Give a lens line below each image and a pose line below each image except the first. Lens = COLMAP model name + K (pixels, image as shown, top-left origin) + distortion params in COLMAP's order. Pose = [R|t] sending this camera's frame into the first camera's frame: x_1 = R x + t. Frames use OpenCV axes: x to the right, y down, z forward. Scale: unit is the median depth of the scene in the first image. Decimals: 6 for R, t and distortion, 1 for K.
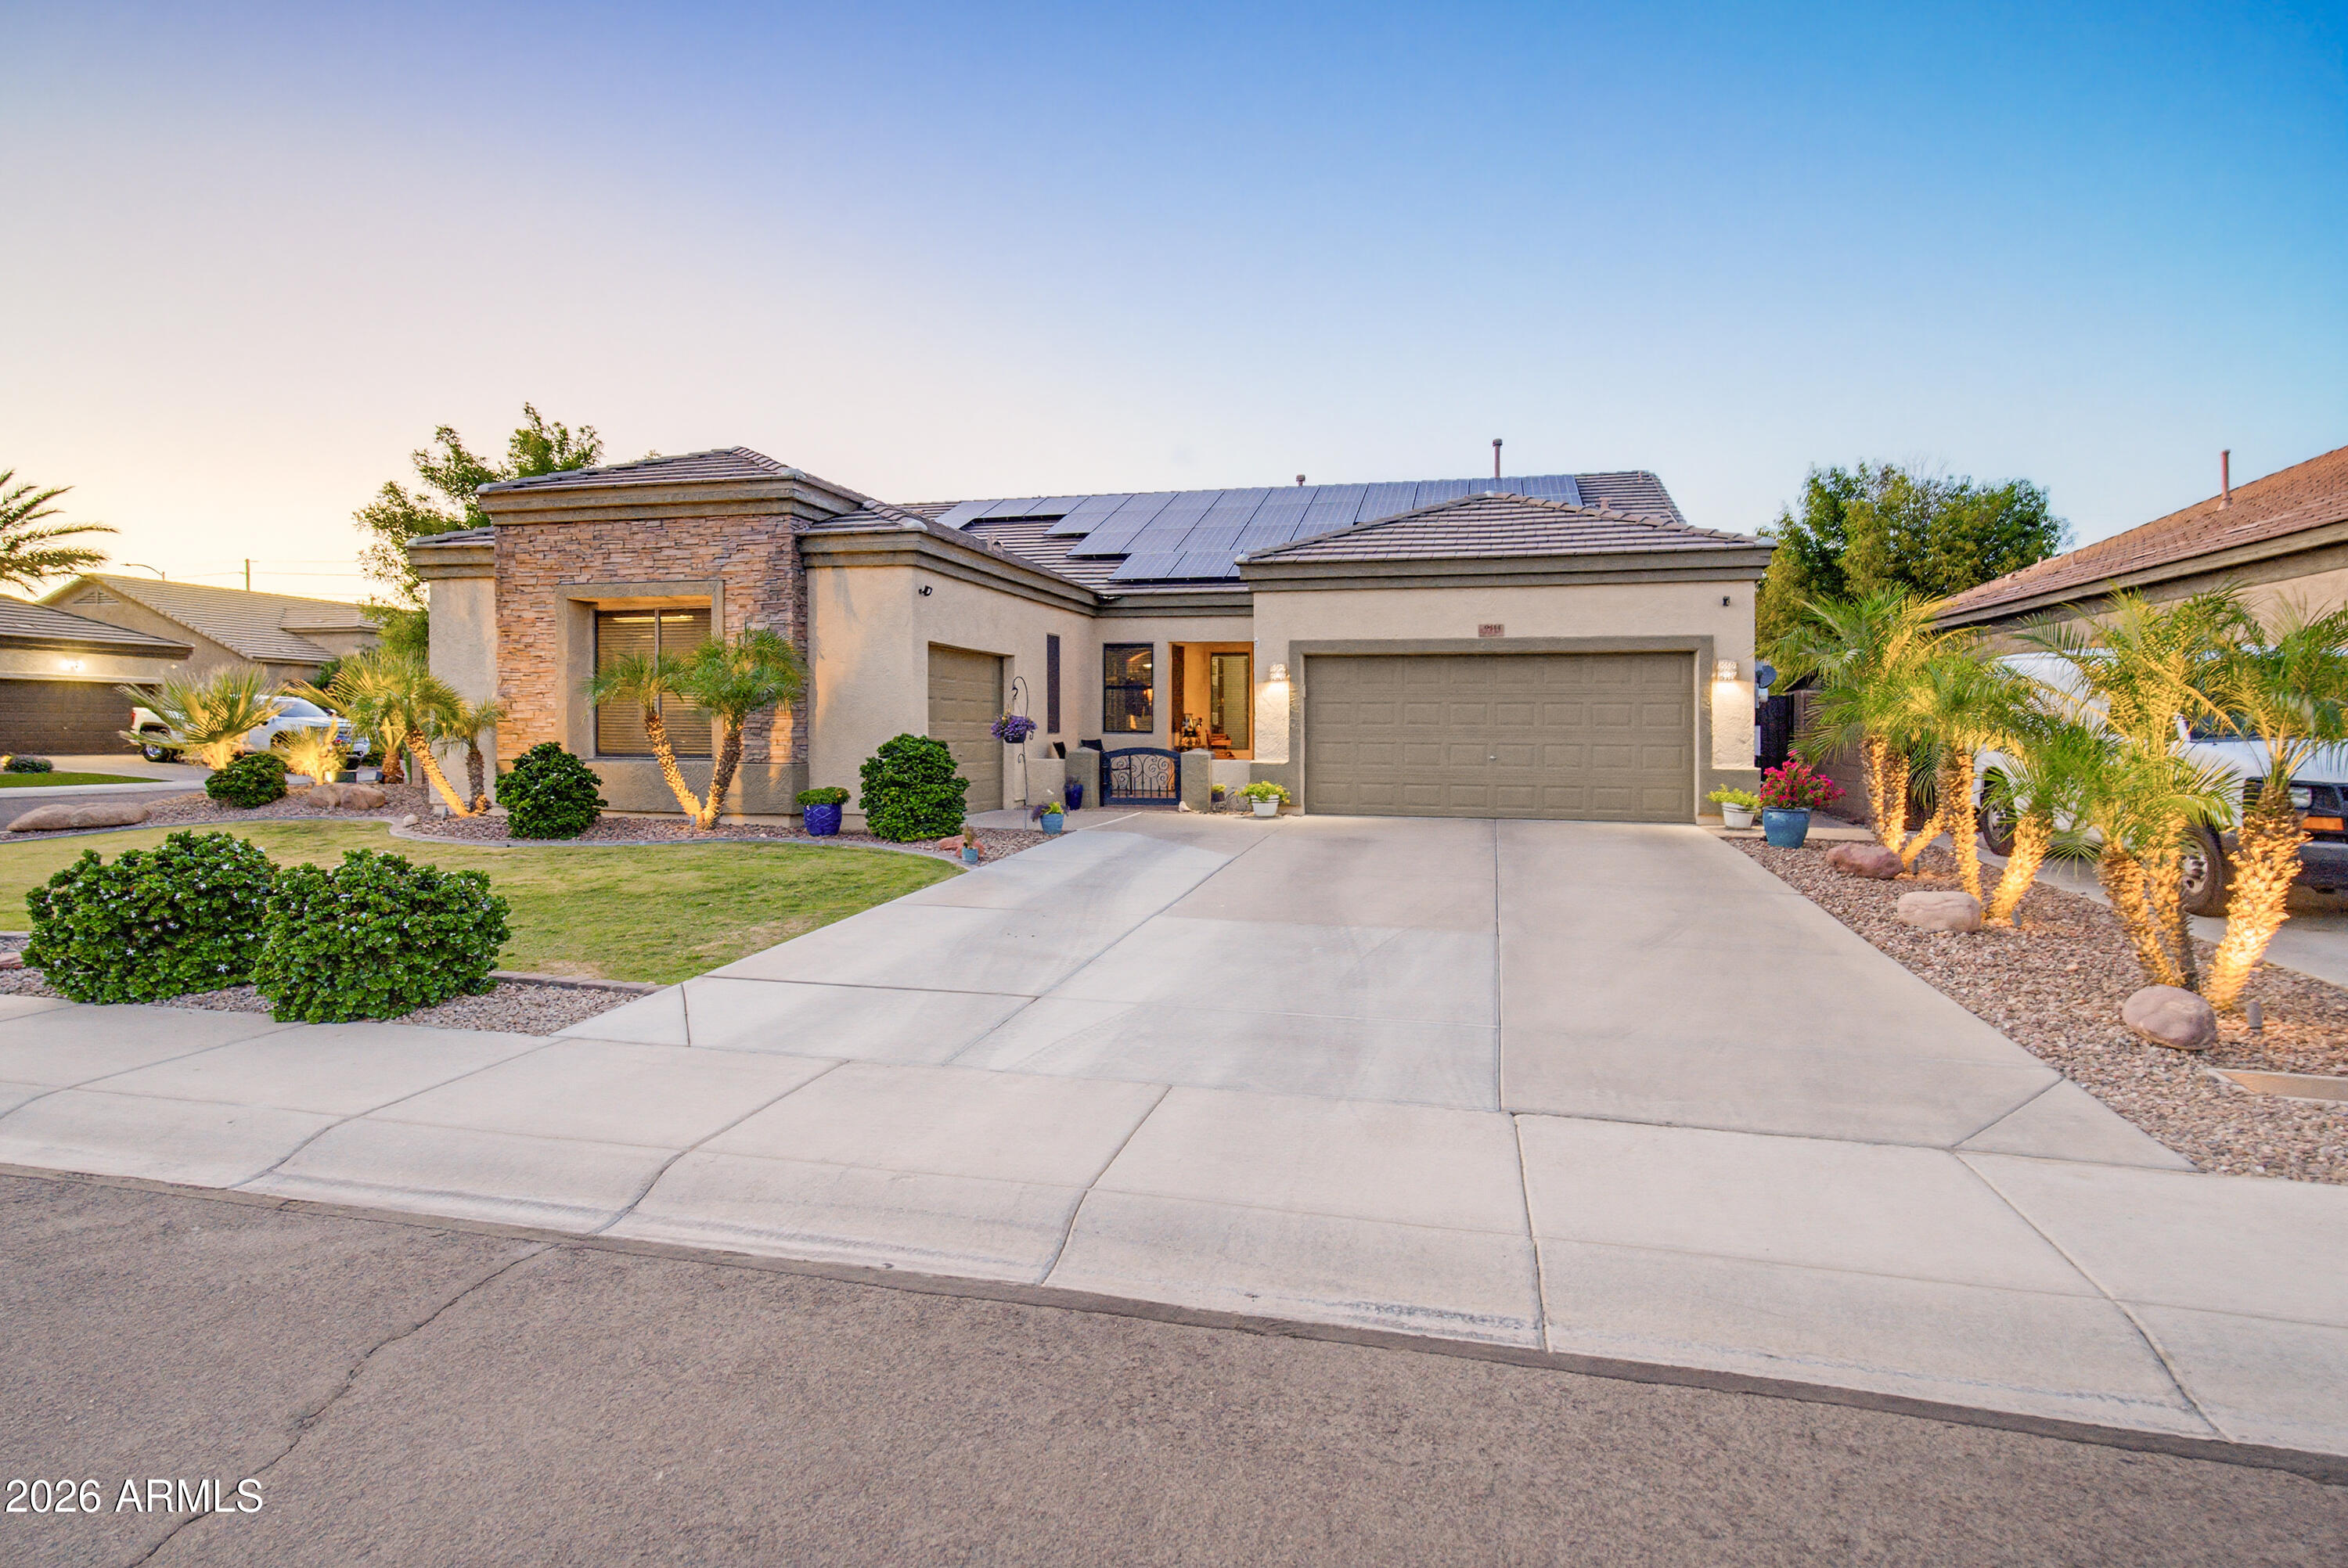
lens RADIAL K [[1247.6, 0, 1178.8], [0, 1247.6, 752.4], [0, 0, 1]] dist [0.002449, 0.000069]
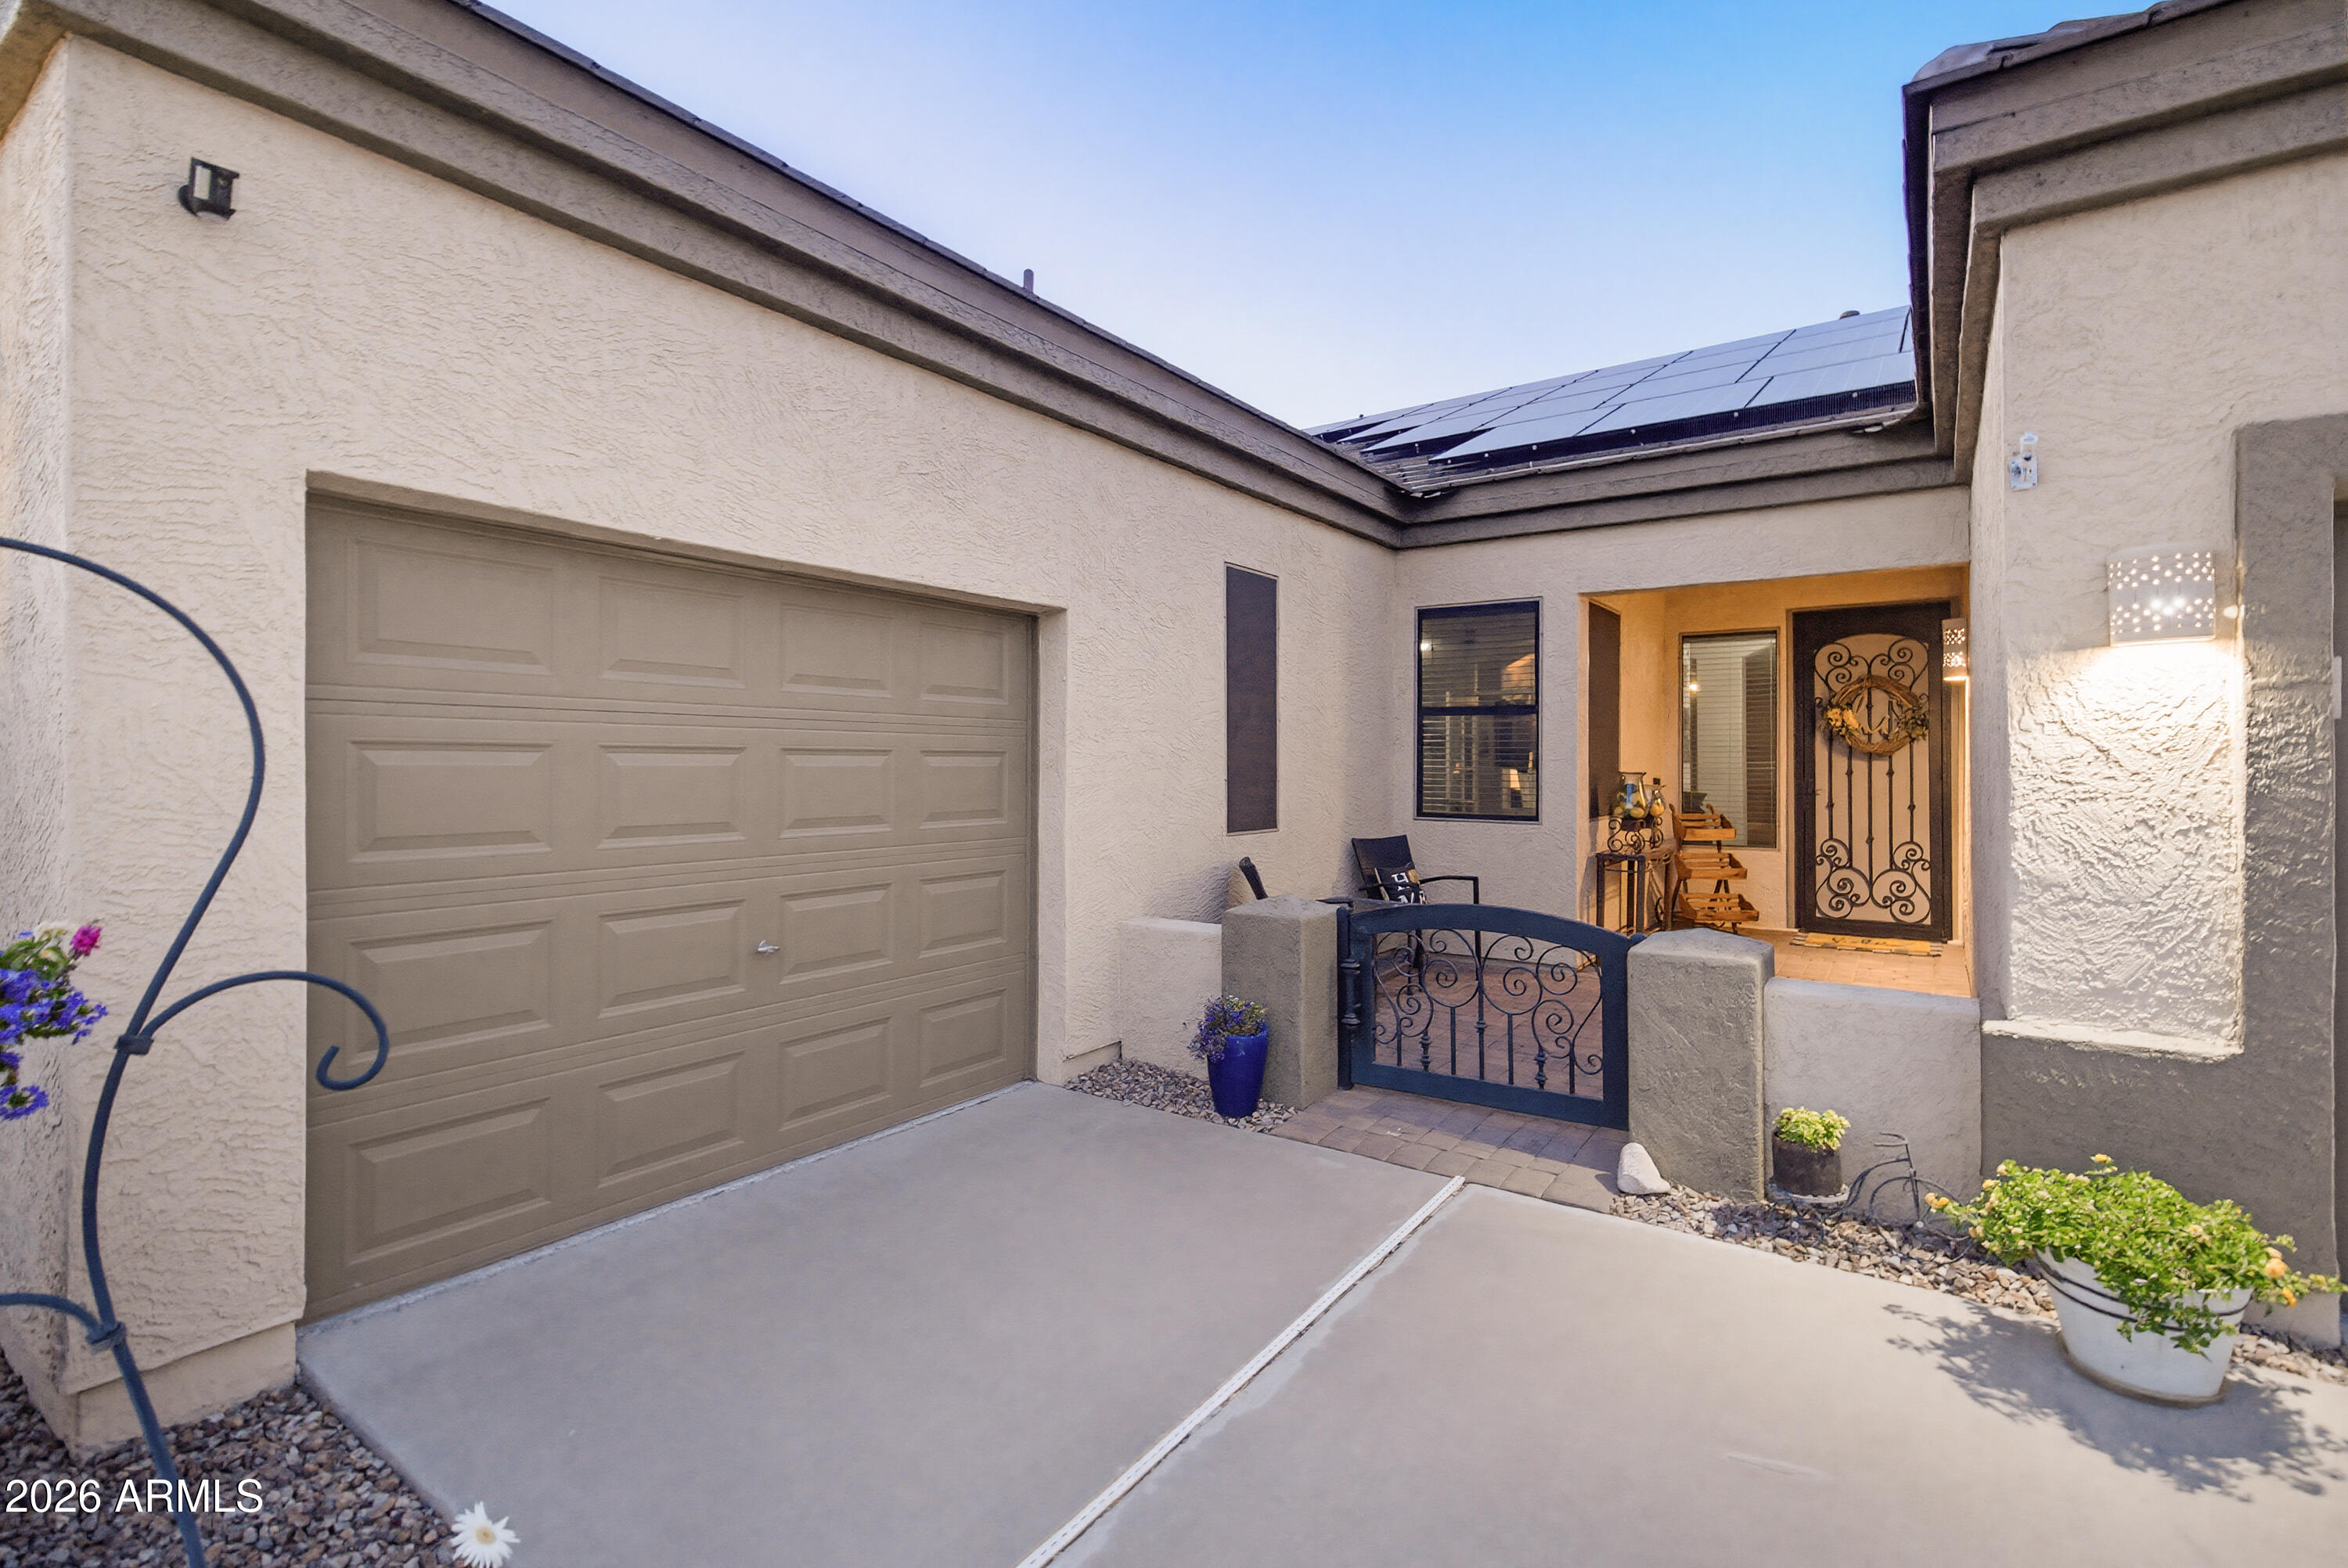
lens RADIAL K [[1069.6, 0, 1174.0], [0, 1069.6, 784.0], [0, 0, 1]] dist [-0.002320, 0.000284]
pose [[0.931977, 0.002878, -0.362505, -0.007279], [-0.003332, 0.999994, -0.000627, -0.036351], [0.362501, 0.001792, 0.931982, 0.848572]]
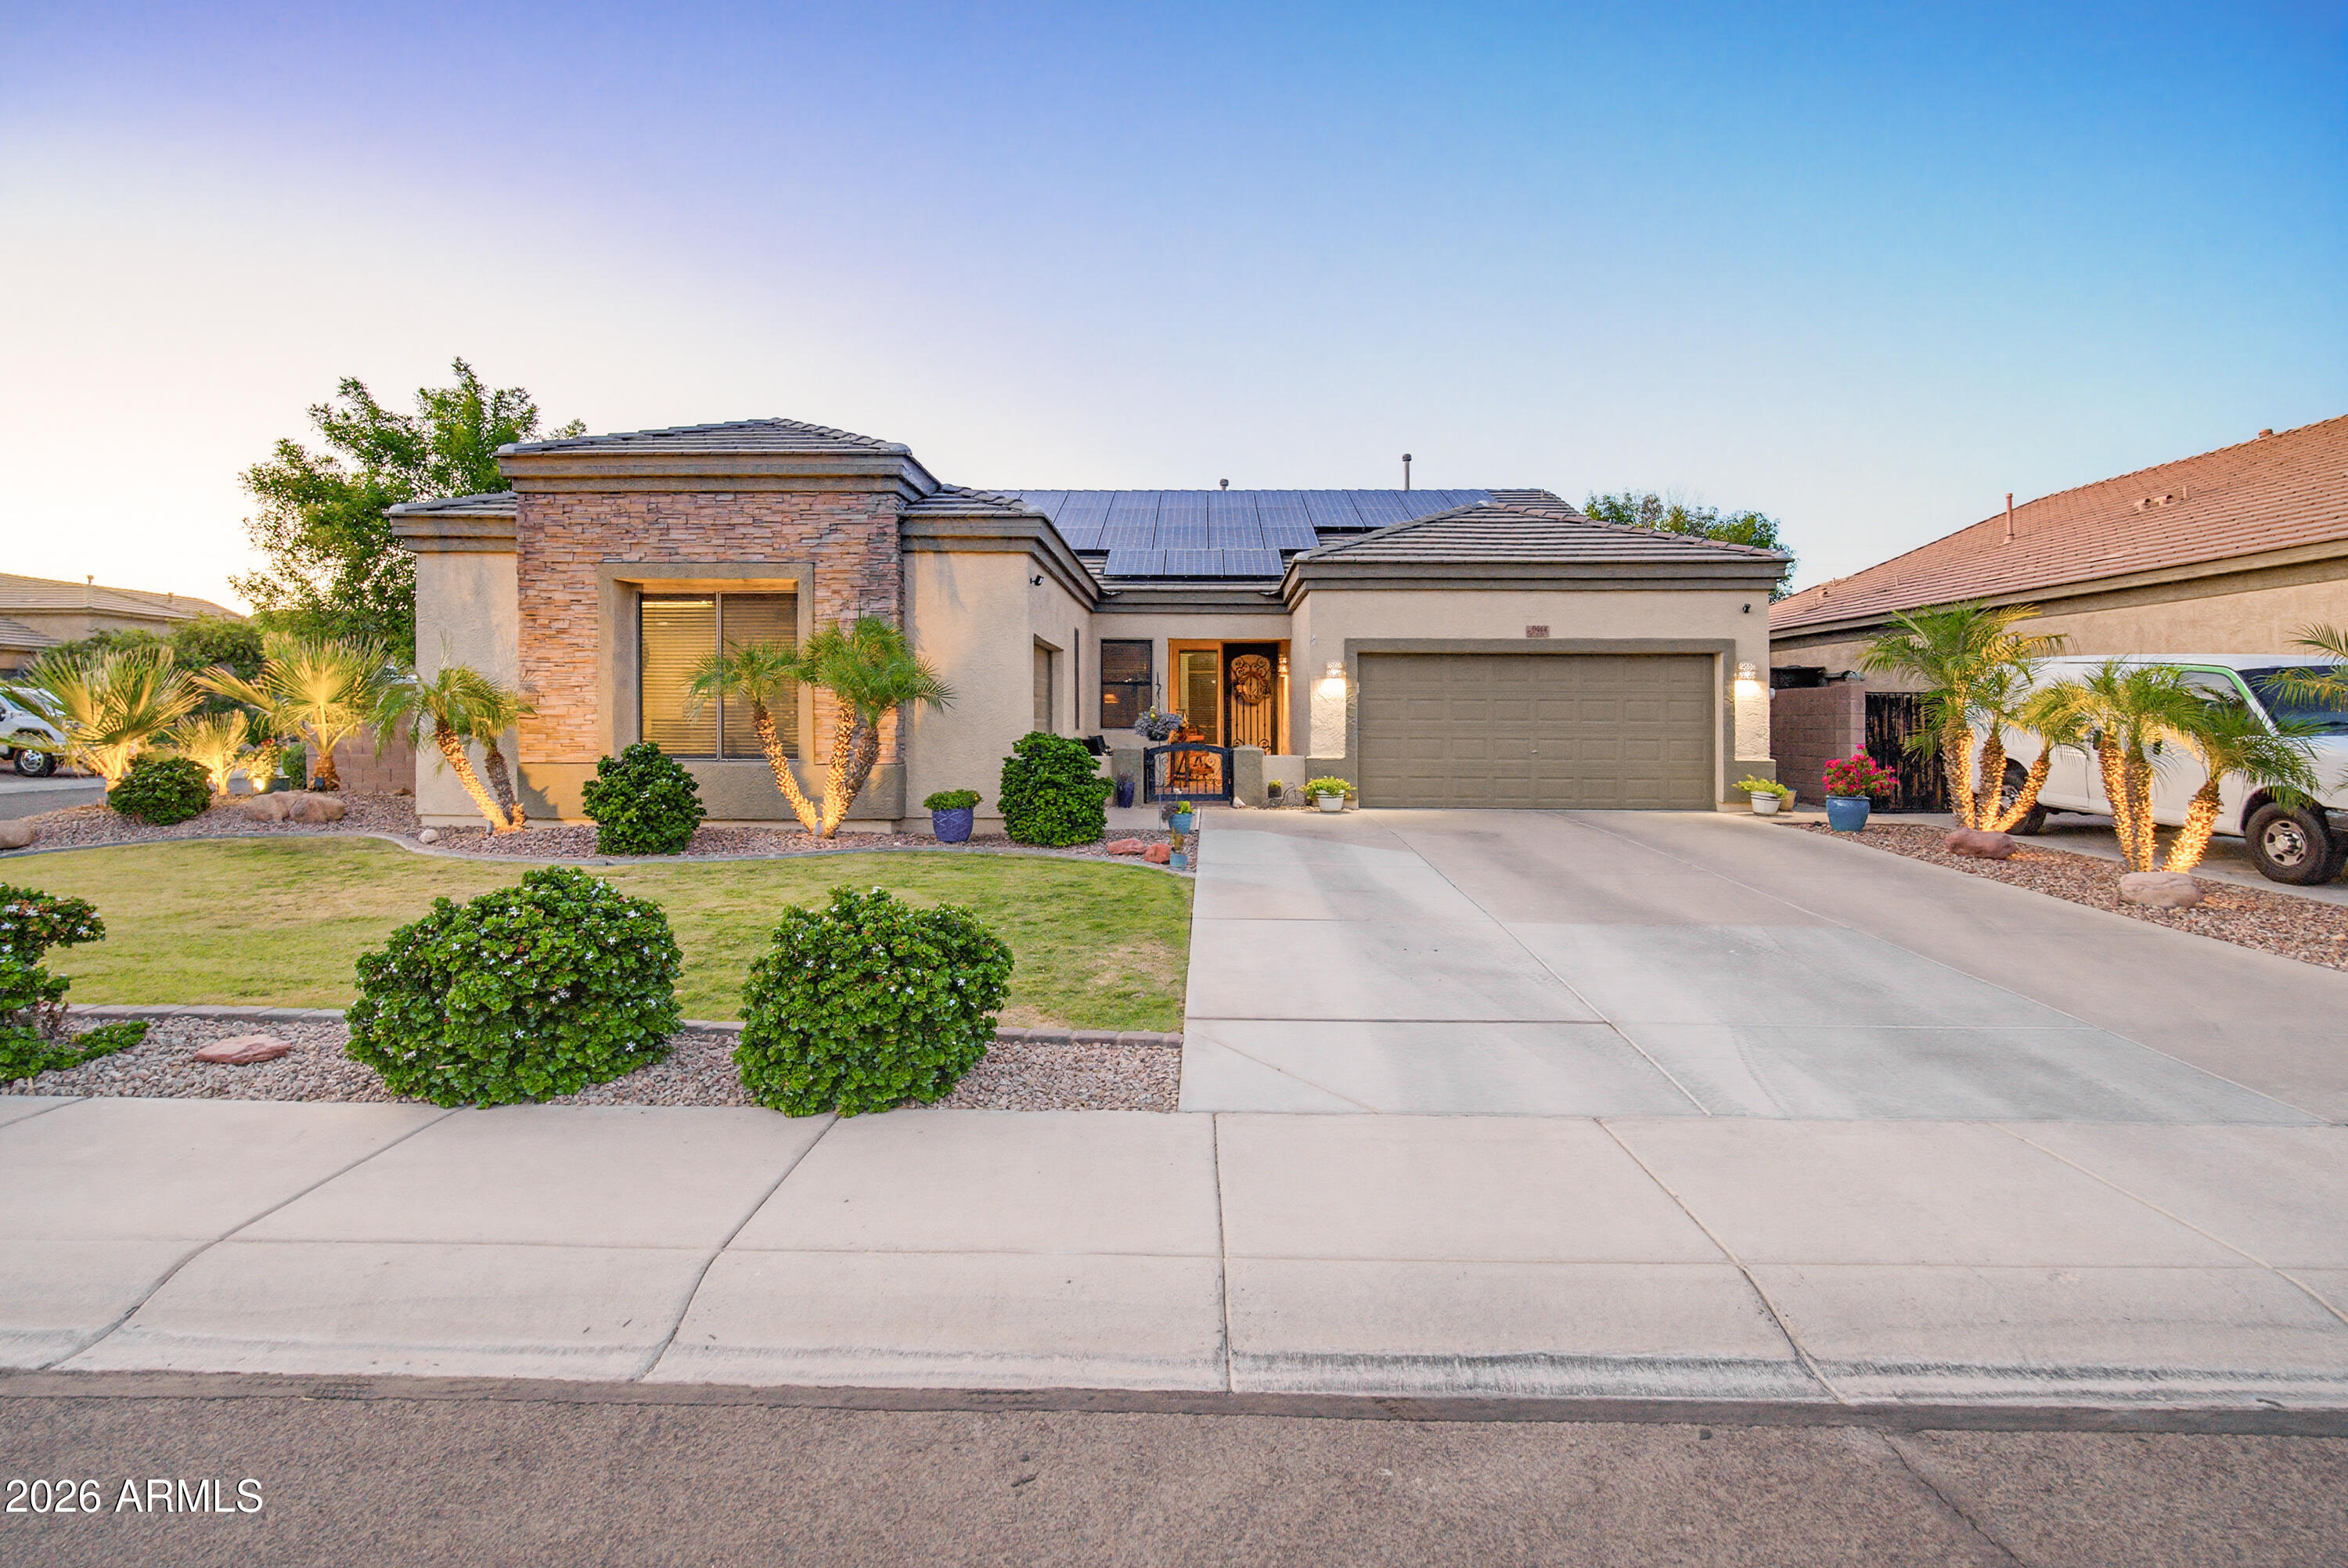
lens RADIAL K [[1165.6, 0, 1175.0], [0, 1165.6, 743.1], [0, 0, 1]] dist [-0.001711, -0.000046]
pose [[0.975160, -0.005832, 0.221425, -0.281283], [0.006009, 0.999982, -0.000124, -0.004901], [-0.221421, 0.001451, 0.975177, 0.109700]]
